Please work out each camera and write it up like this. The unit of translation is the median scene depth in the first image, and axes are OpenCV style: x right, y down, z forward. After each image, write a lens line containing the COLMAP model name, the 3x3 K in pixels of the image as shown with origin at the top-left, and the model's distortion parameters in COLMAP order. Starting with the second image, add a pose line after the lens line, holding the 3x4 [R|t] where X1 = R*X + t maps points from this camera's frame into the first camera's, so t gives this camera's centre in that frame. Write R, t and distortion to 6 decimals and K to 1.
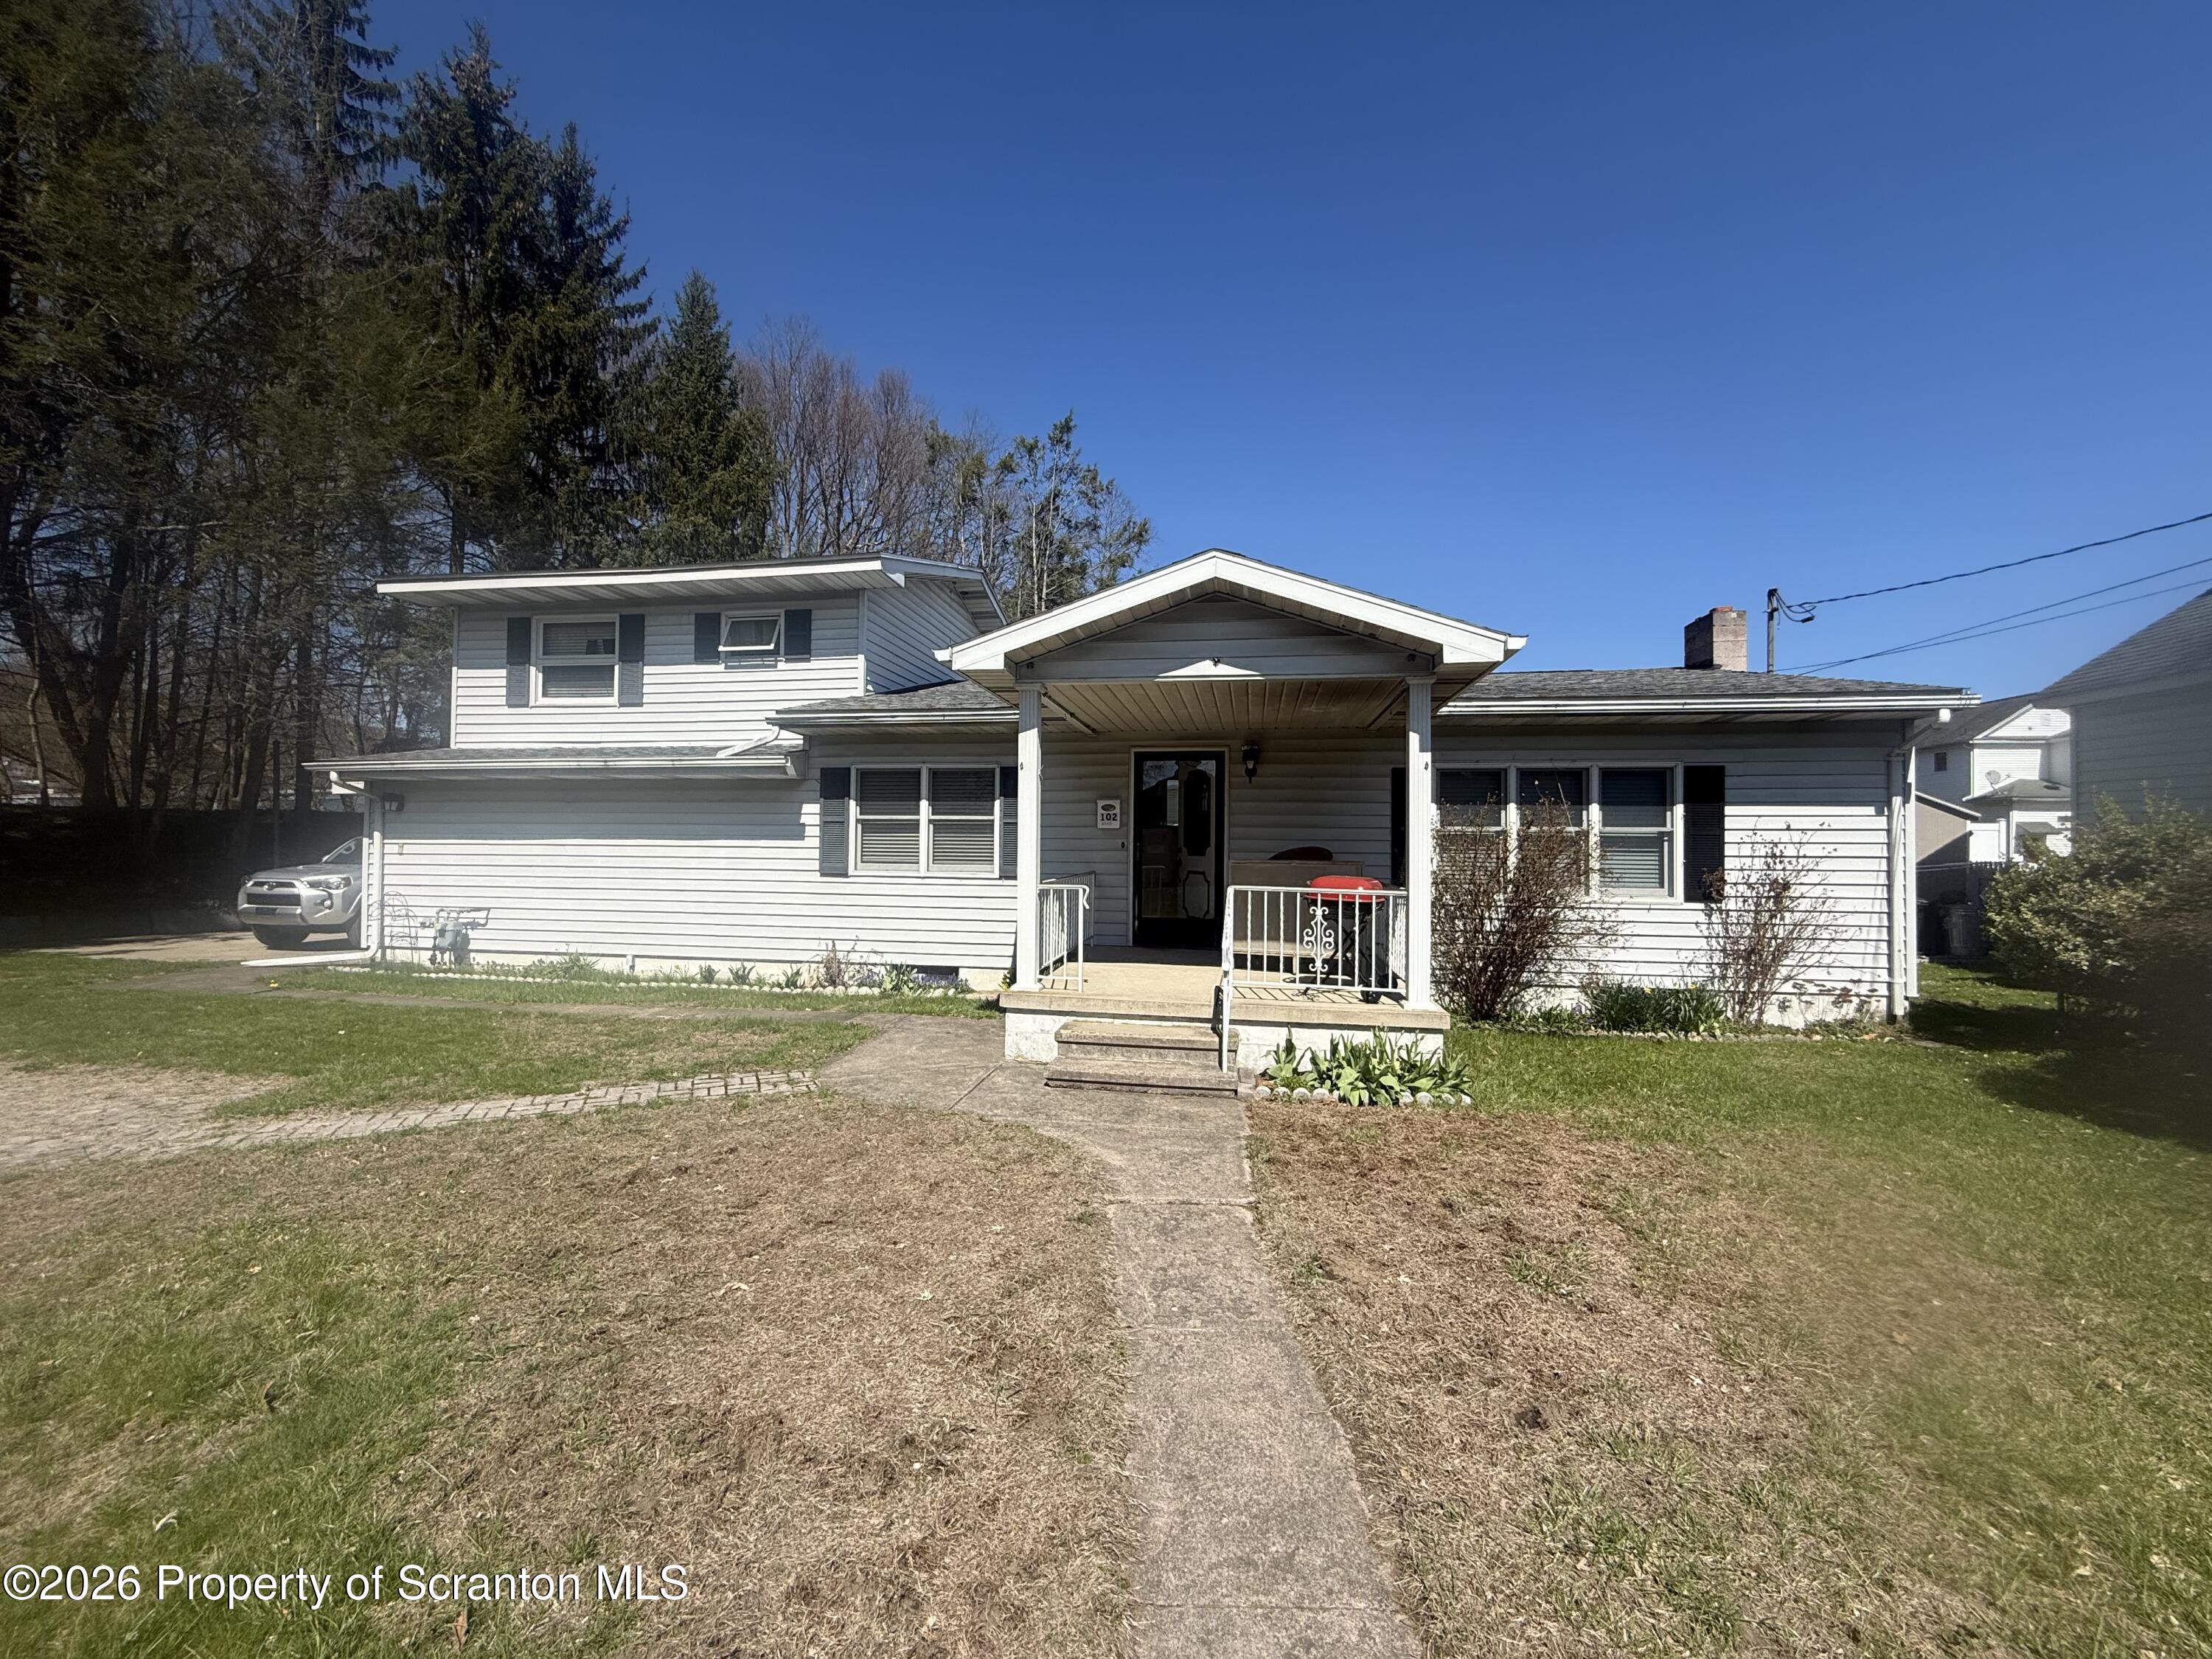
lens RADIAL K [[890.0, 0, 1106.0], [0, 890.0, 829.5], [0, 0, 1]] dist [-0.001693, 0.000169]
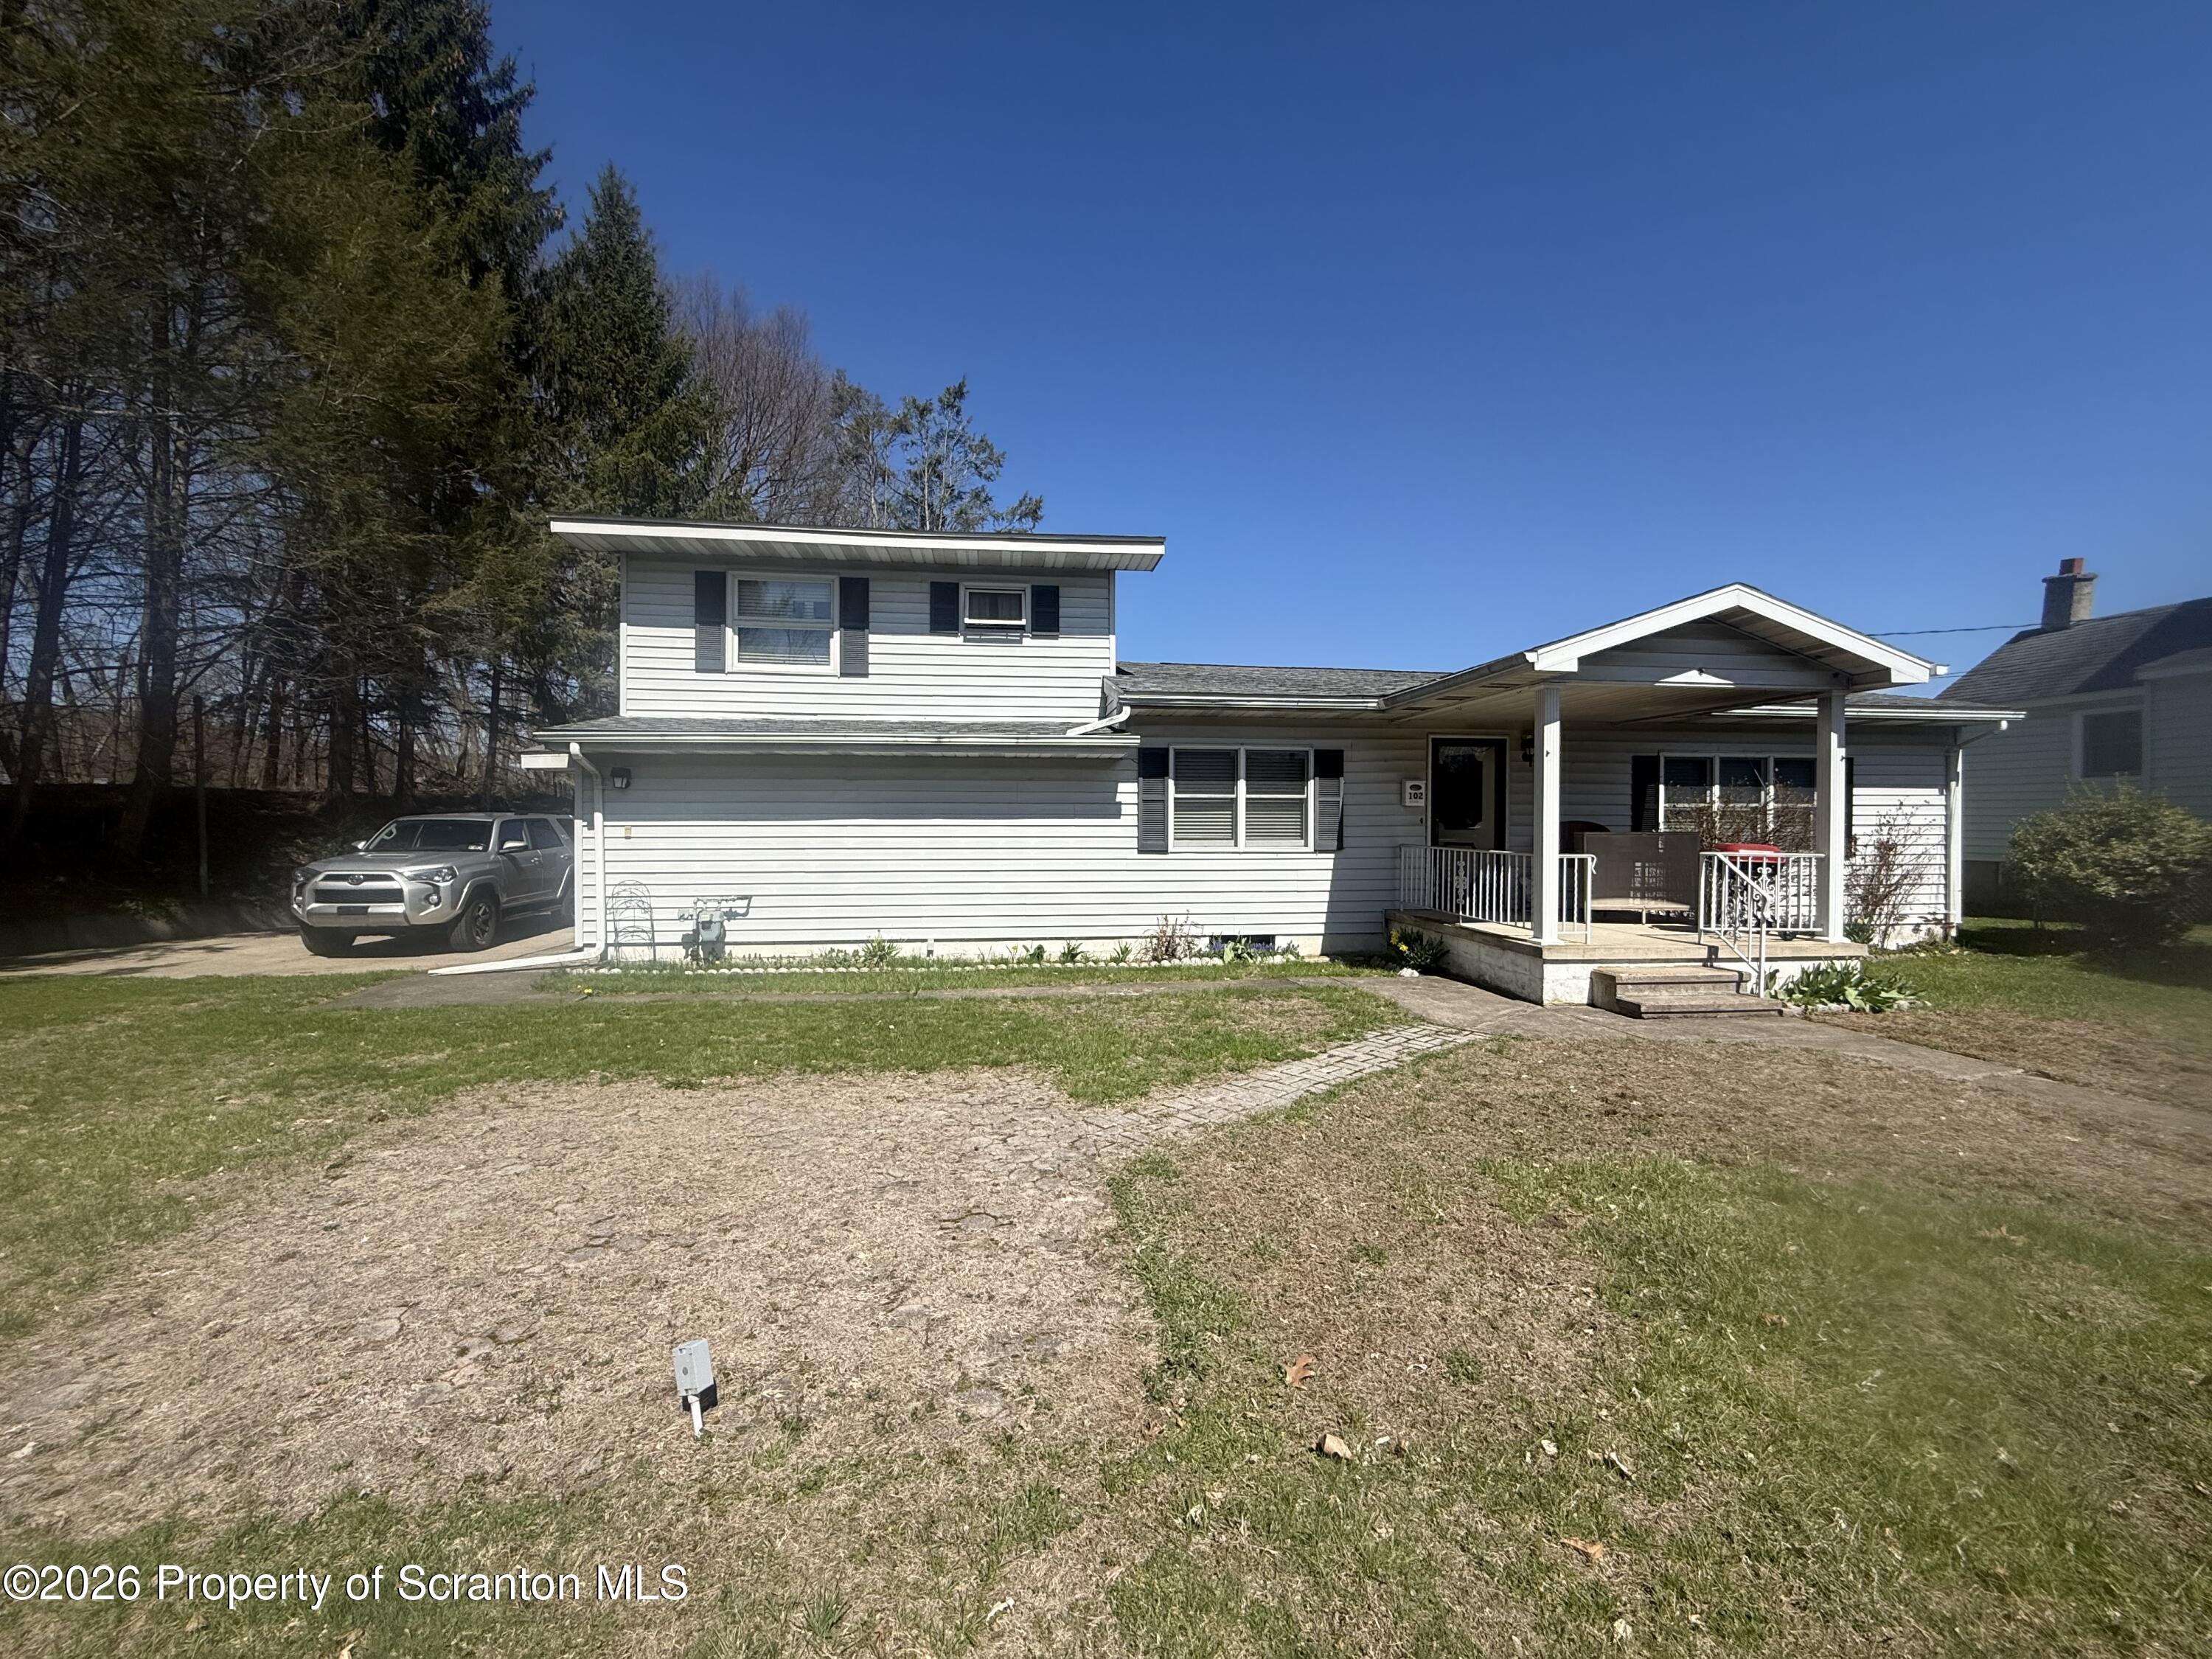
lens RADIAL K [[890.3, 0, 1106.0], [0, 890.3, 829.5], [0, 0, 1]] dist [-0.000849, -0.000328]
pose [[0.958726, -0.011068, 0.284116, -0.622458], [0.003141, 0.999593, 0.028340, -0.004186], [-0.284315, -0.026278, 0.958371, 0.027196]]
